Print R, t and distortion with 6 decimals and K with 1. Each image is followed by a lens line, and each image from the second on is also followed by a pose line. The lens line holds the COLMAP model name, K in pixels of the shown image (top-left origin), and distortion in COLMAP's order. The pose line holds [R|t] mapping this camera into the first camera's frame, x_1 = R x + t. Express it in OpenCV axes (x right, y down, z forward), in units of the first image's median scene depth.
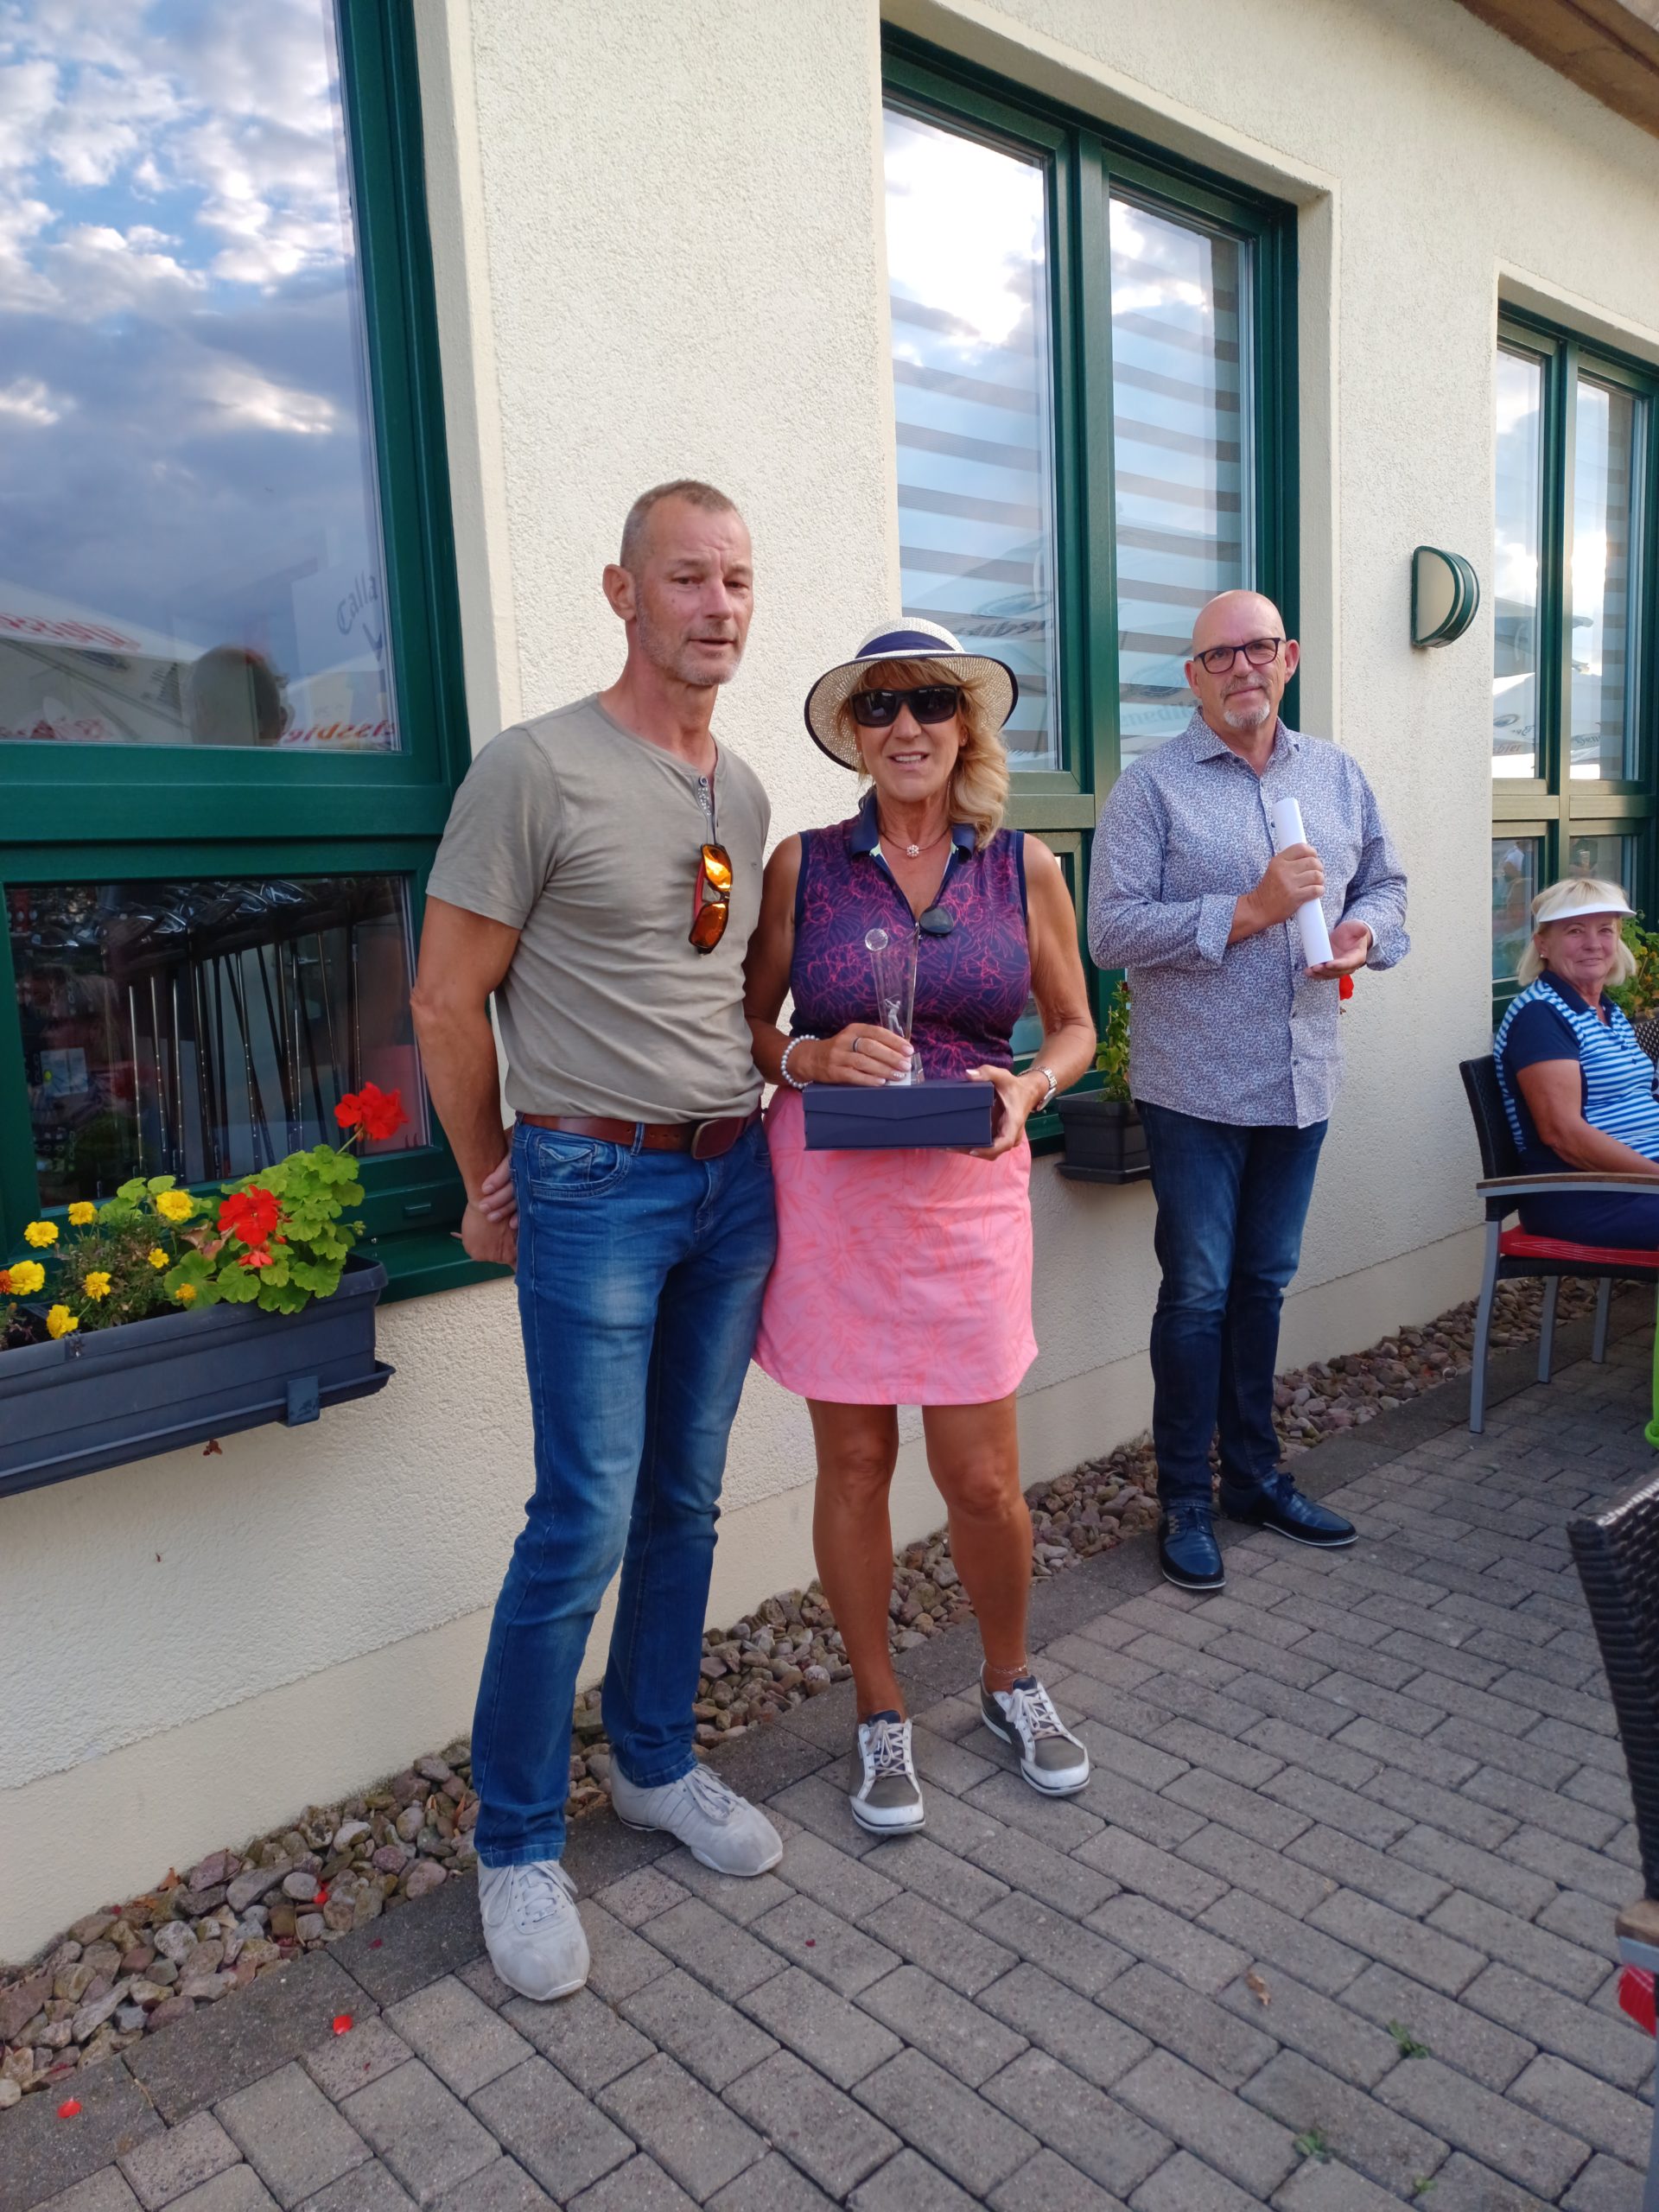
lens RADIAL K [[1643.5, 0, 844.2], [0, 1643.5, 1094.5], [0, 0, 1]] dist [0.007189, 0.041866]
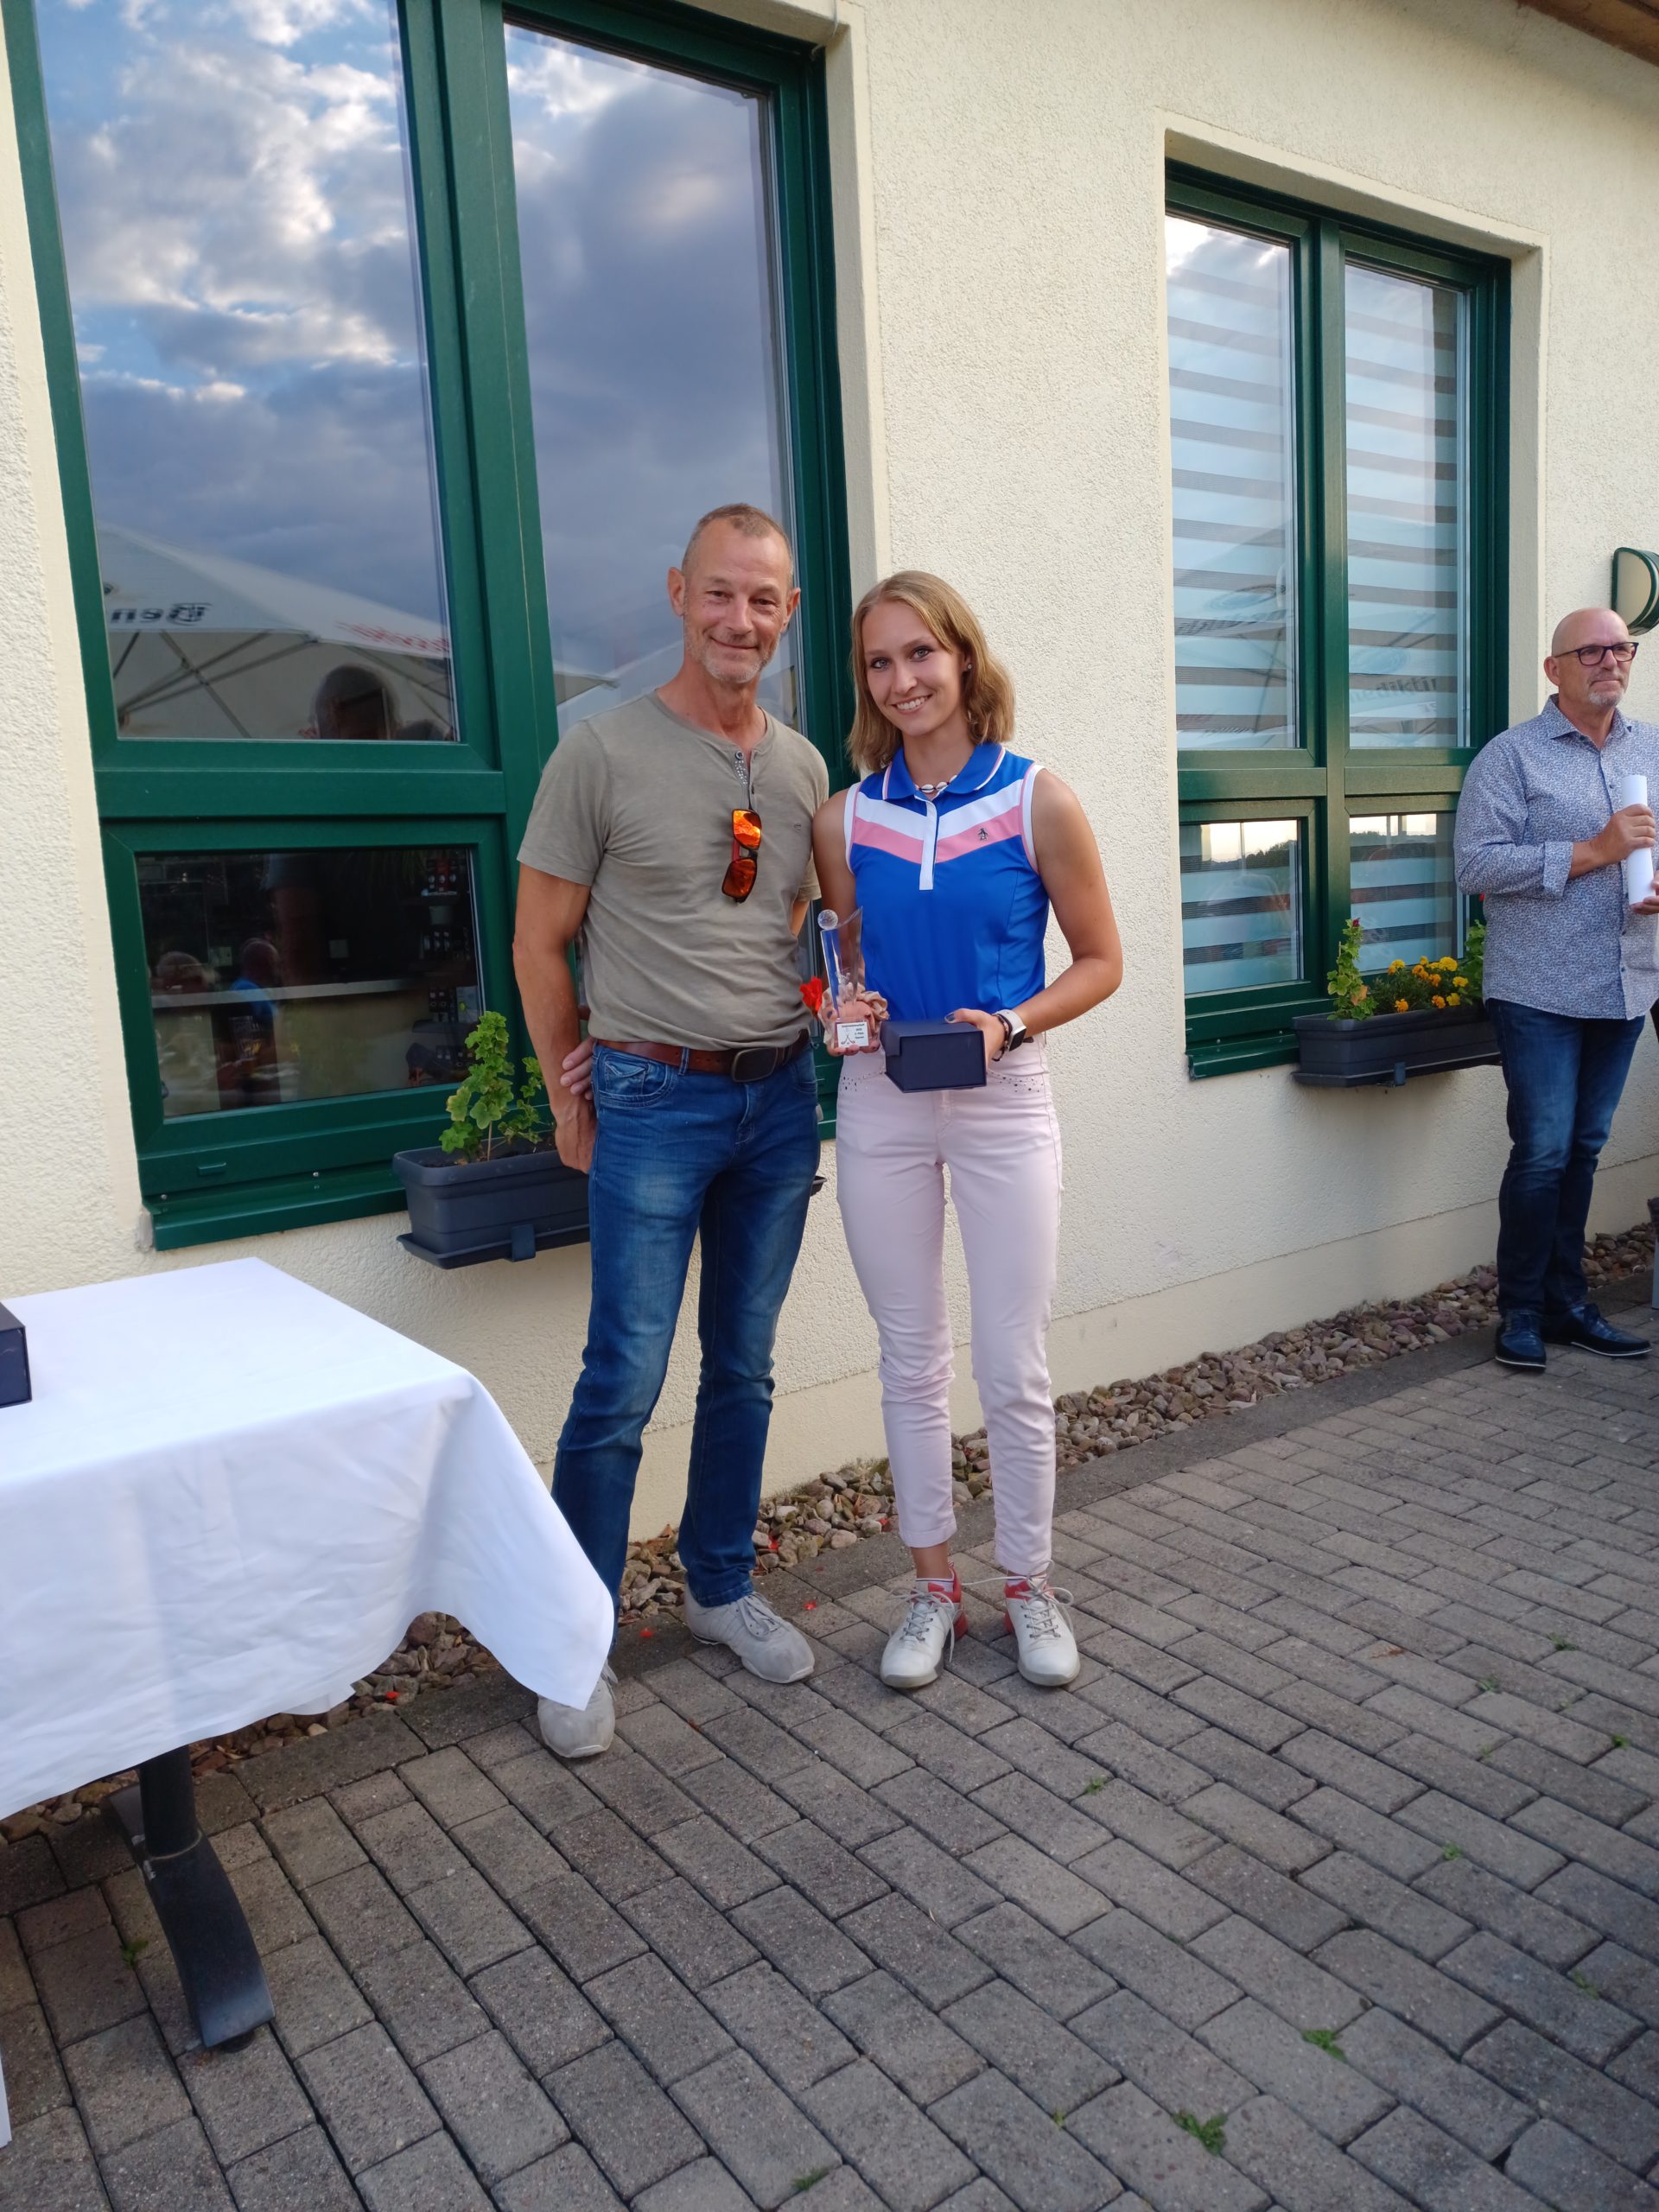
lens RADIAL K [[1608.1, 0, 831.3], [0, 1608.1, 1102.4], [0, 0, 1]] dist [0.071677, -0.073869]
pose [[0.991948, 0.008406, -0.126367, -0.091624], [-0.006647, 0.999875, 0.014333, 0.078386], [0.126471, -0.013378, 0.991880, -0.382745]]
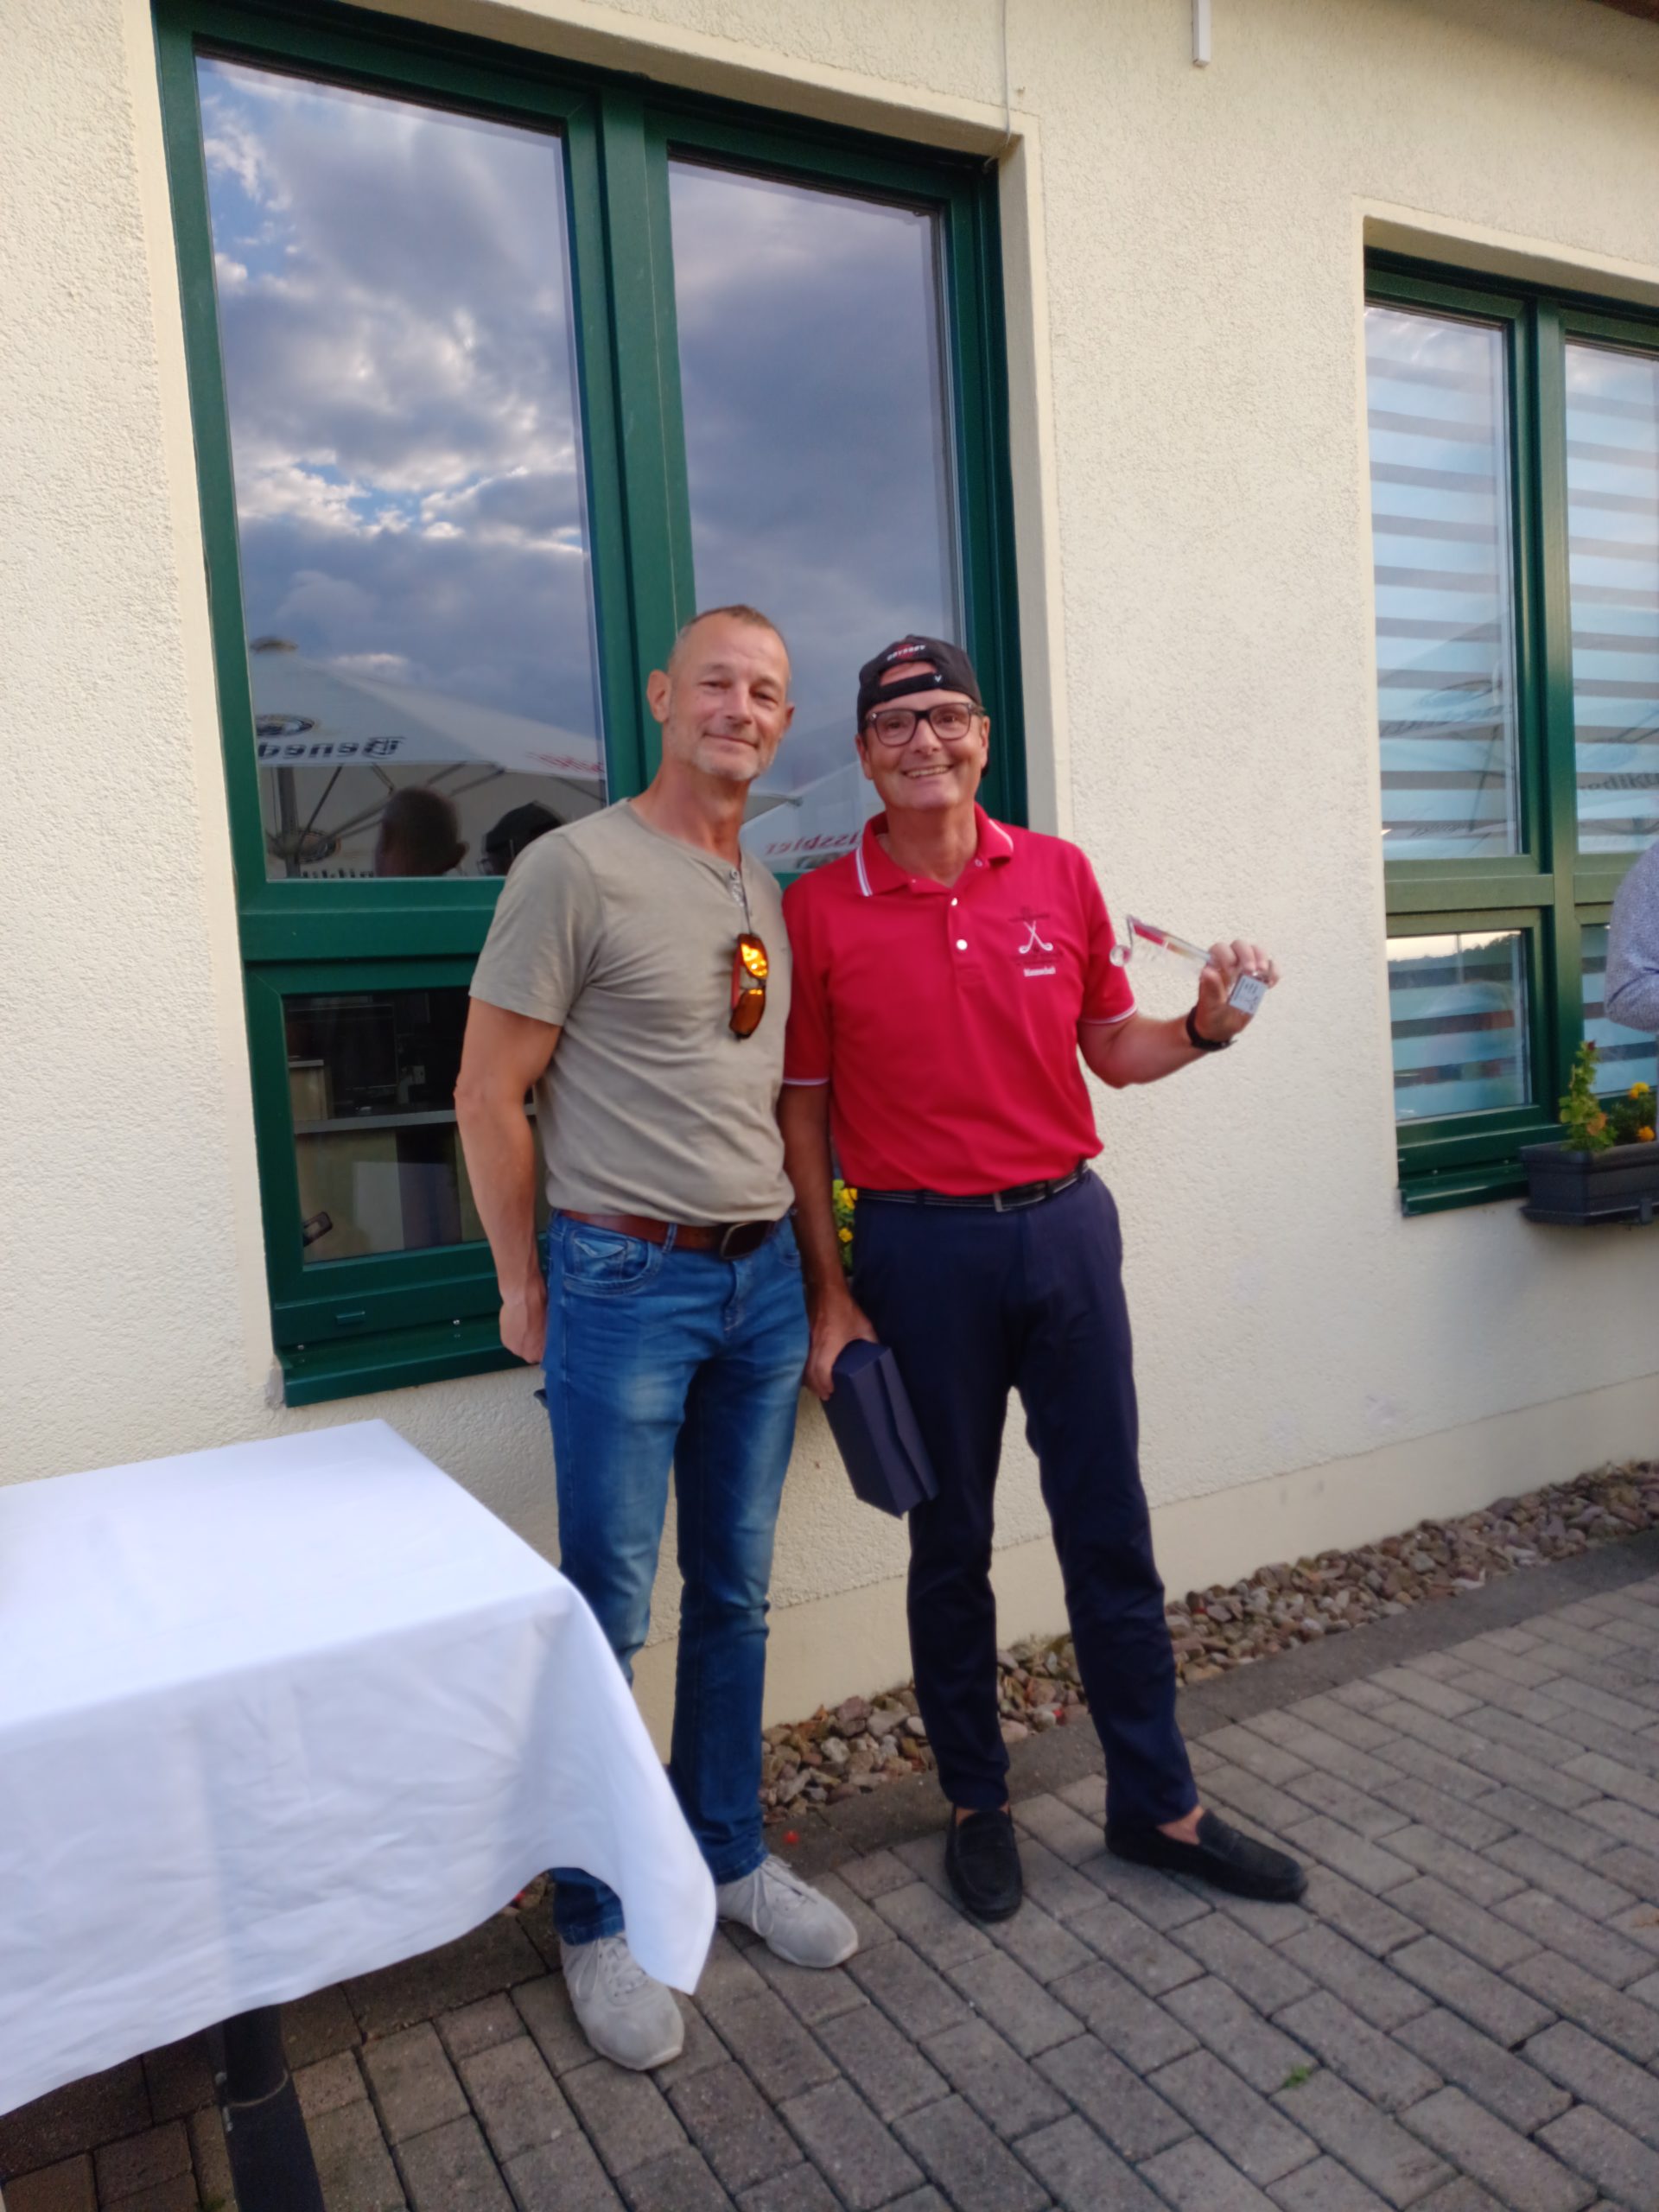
lens RADIAL K [[1622.2, 0, 839.3], [0, 1622.2, 1104.6], [0, 0, 1]] dist [-0.004580, 0.063819]
pose [[0.970110, 0.001611, -0.242659, -0.078680], [-0.012630, 0.998958, -0.043860, 0.041764], [0.242335, 0.045614, 0.969120, -0.288819]]
